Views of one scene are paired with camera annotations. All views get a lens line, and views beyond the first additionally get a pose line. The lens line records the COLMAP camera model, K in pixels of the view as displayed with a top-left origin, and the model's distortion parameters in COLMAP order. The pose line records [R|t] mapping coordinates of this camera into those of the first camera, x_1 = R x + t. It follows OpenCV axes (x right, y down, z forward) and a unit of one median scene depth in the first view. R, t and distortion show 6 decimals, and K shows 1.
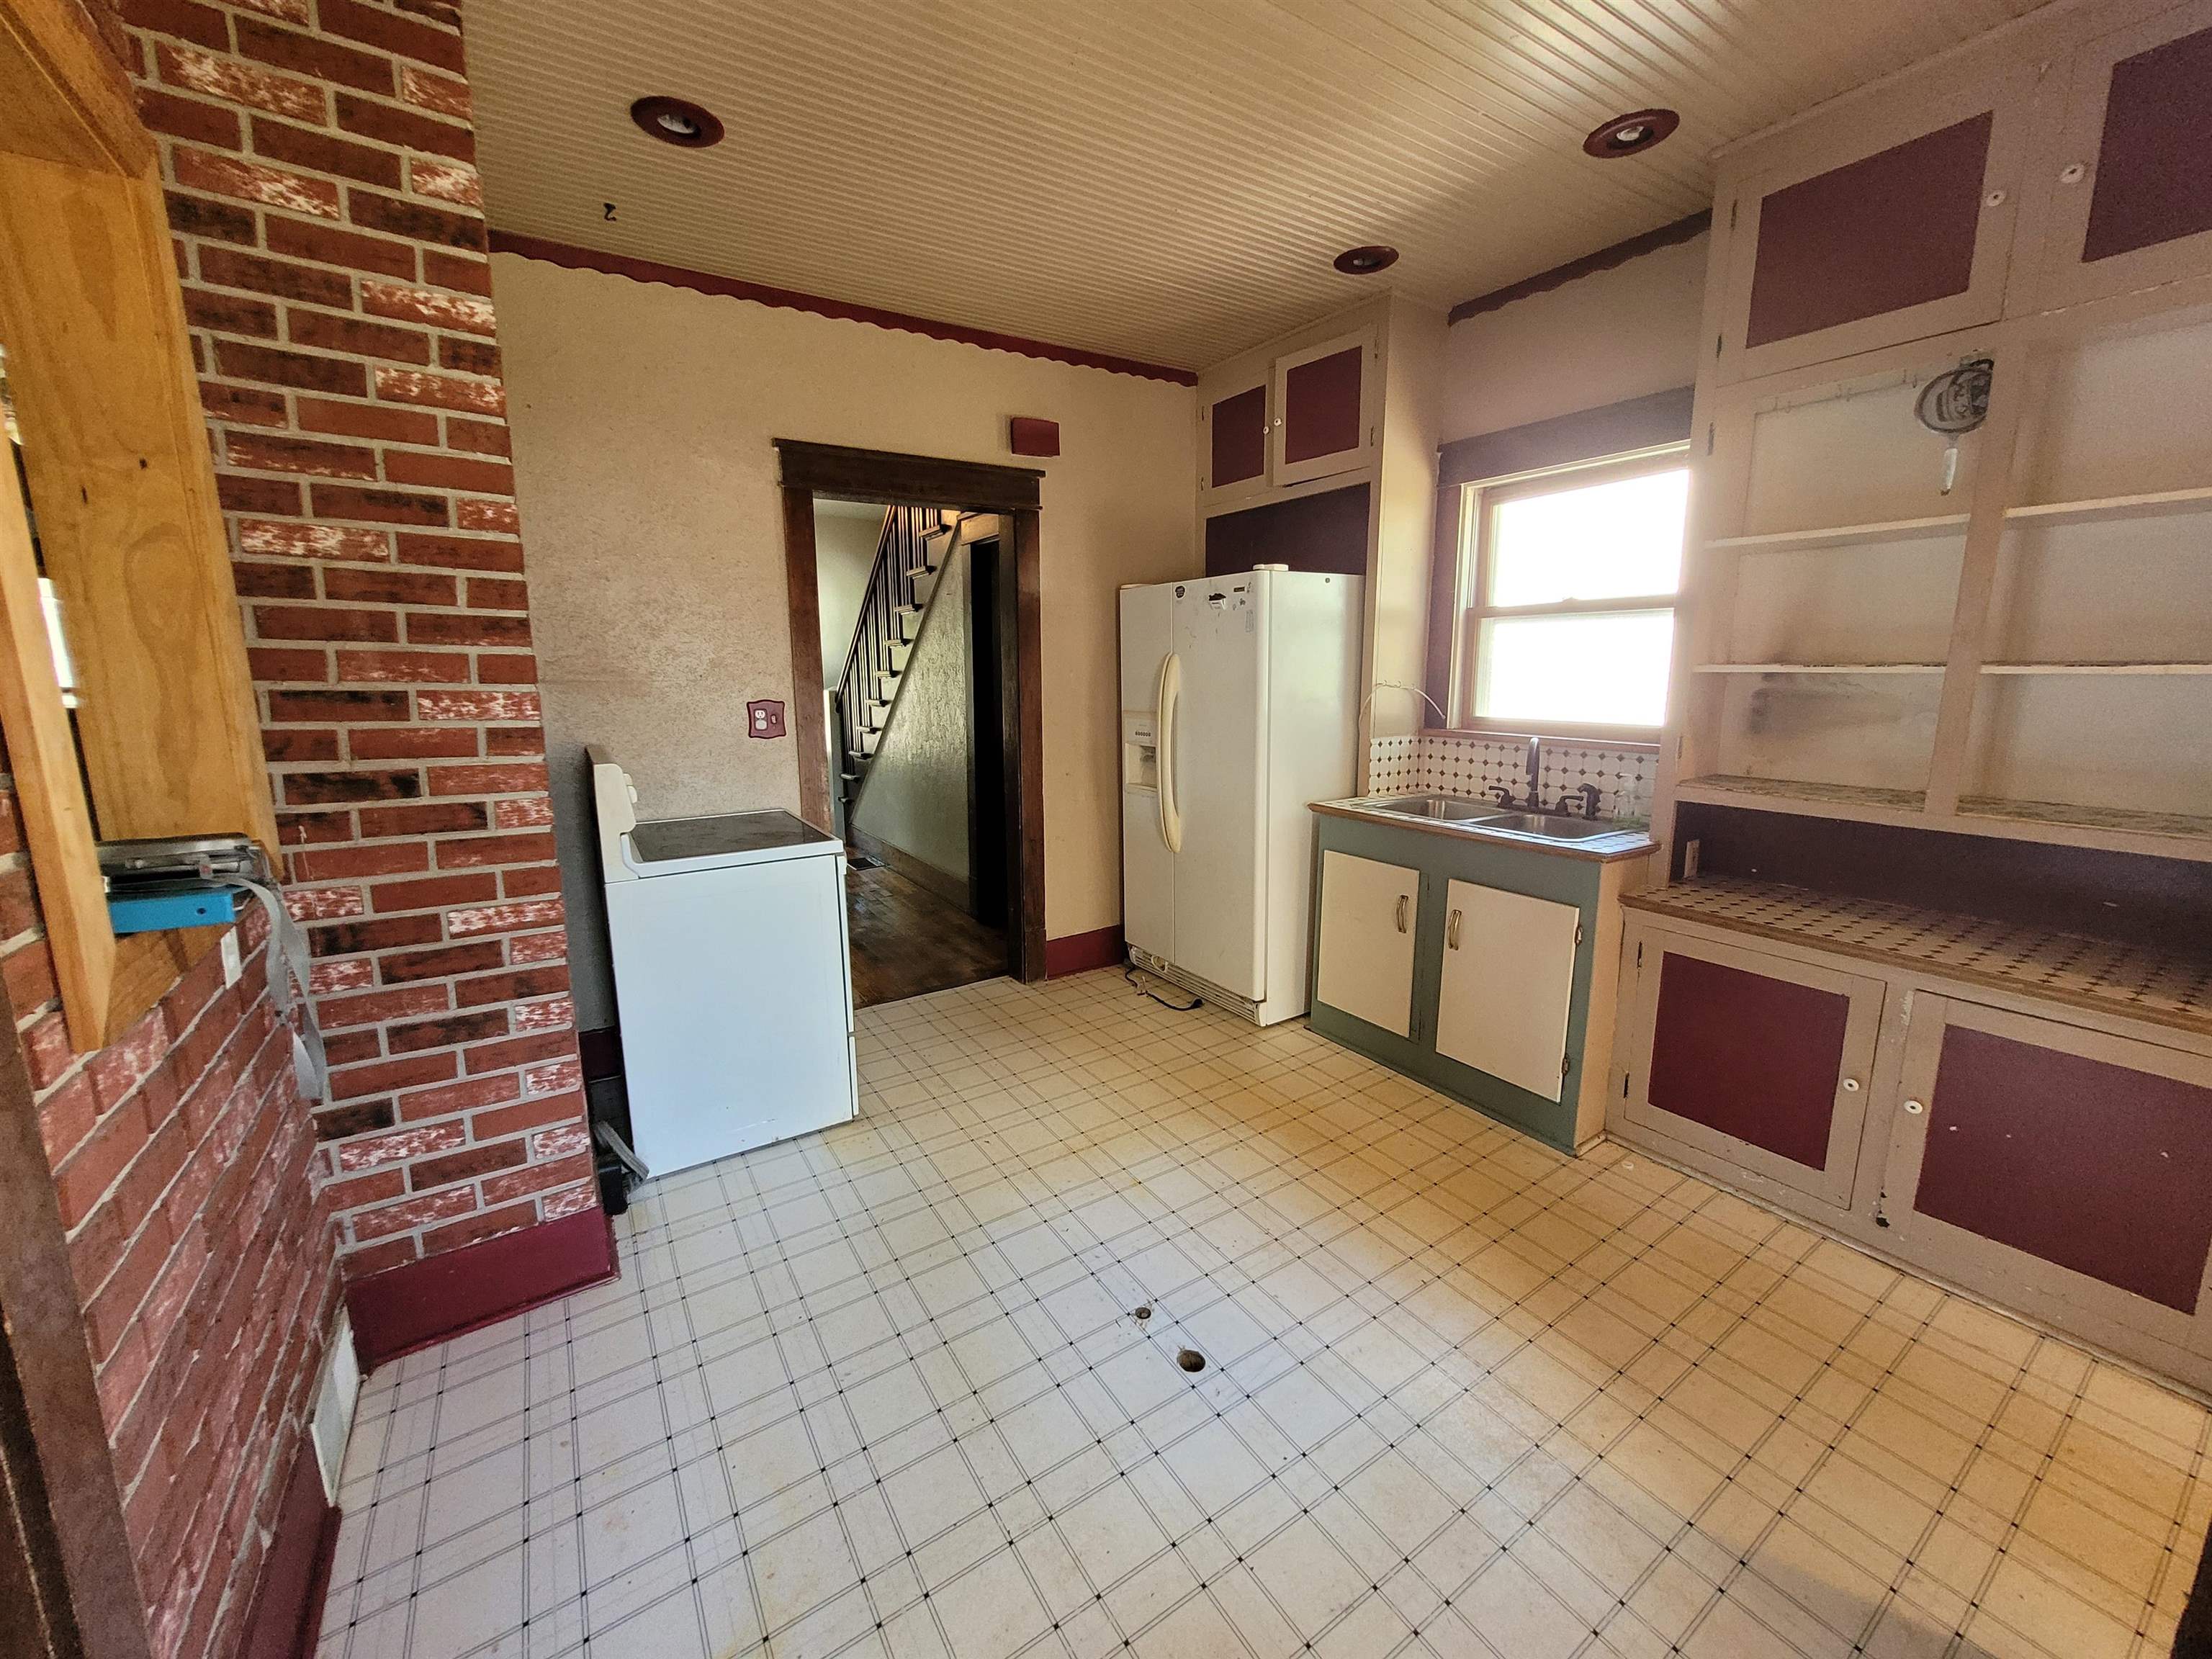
lens RADIAL K [[877.6, 0, 1102.4], [0, 877.6, 814.0], [0, 0, 1]] dist [0.009259, -0.001229]
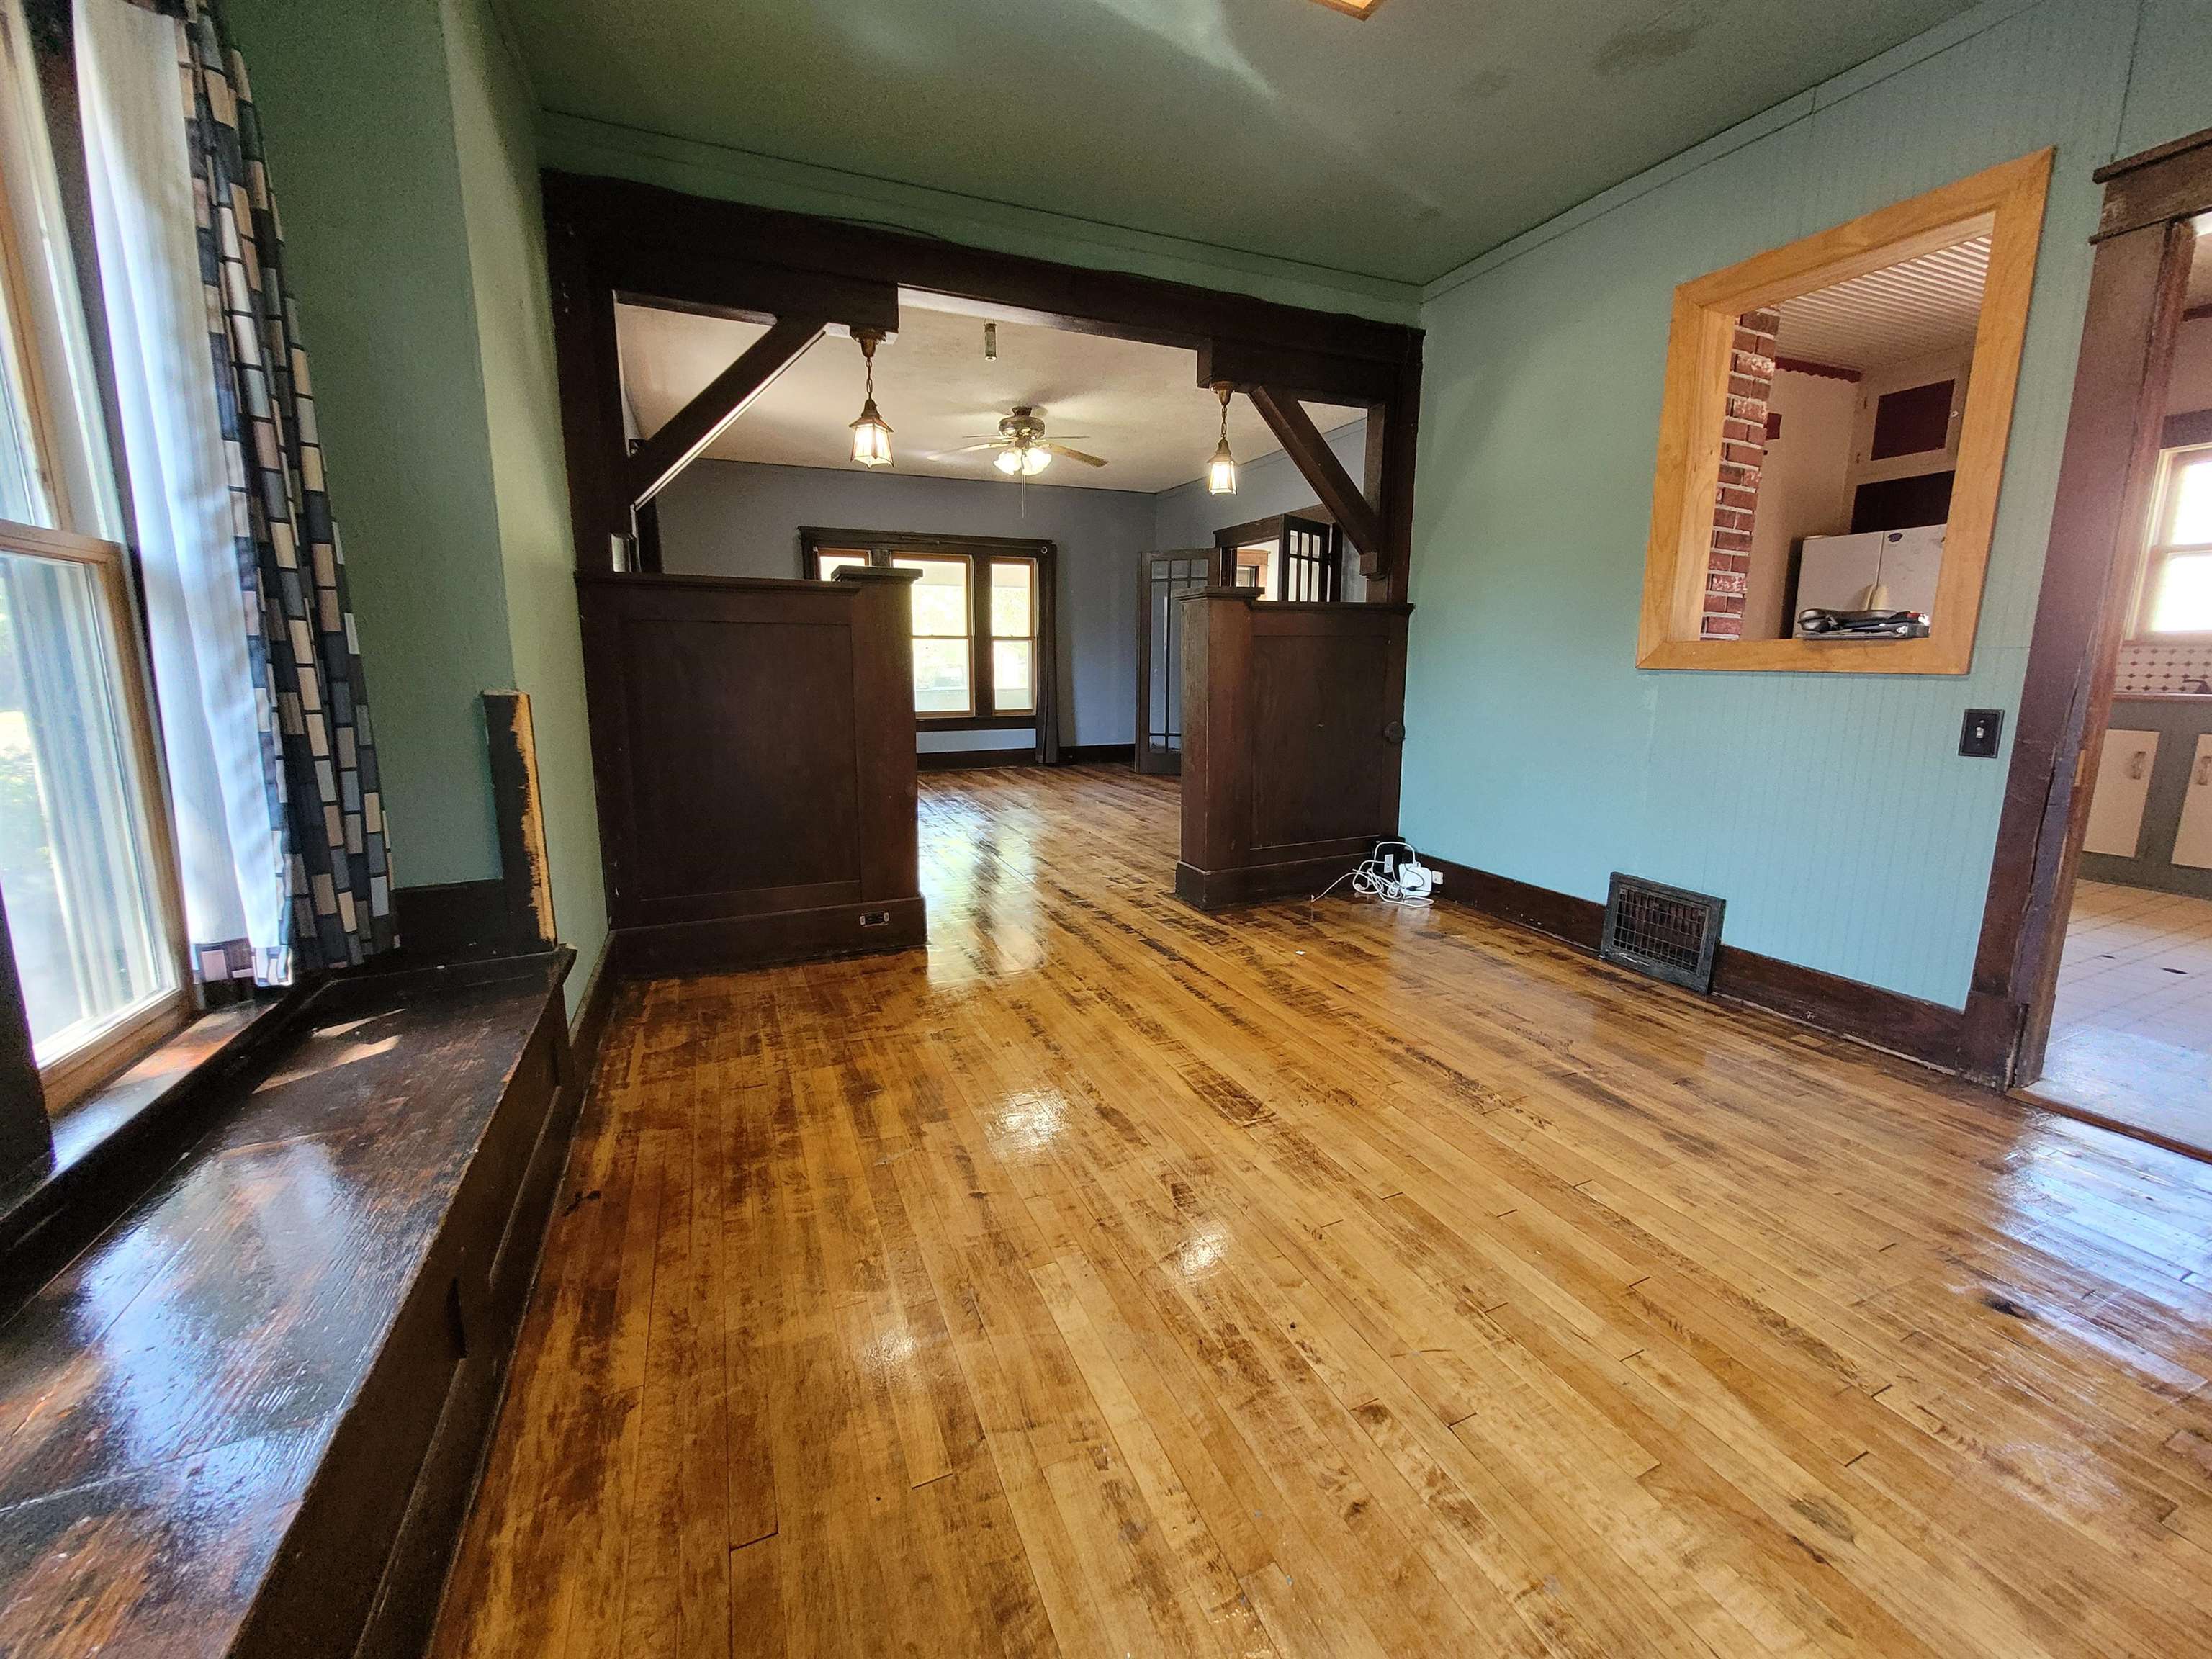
lens RADIAL K [[877.6, 0, 1101.6], [0, 877.6, 826.2], [0, 0, 1]] dist [0.009259, -0.001229]
pose [[0.987180, 0.034546, -0.155825, -0.901533], [-0.032354, 0.999339, 0.016583, 0.208311], [0.156295, -0.011329, 0.987645, -0.540663]]
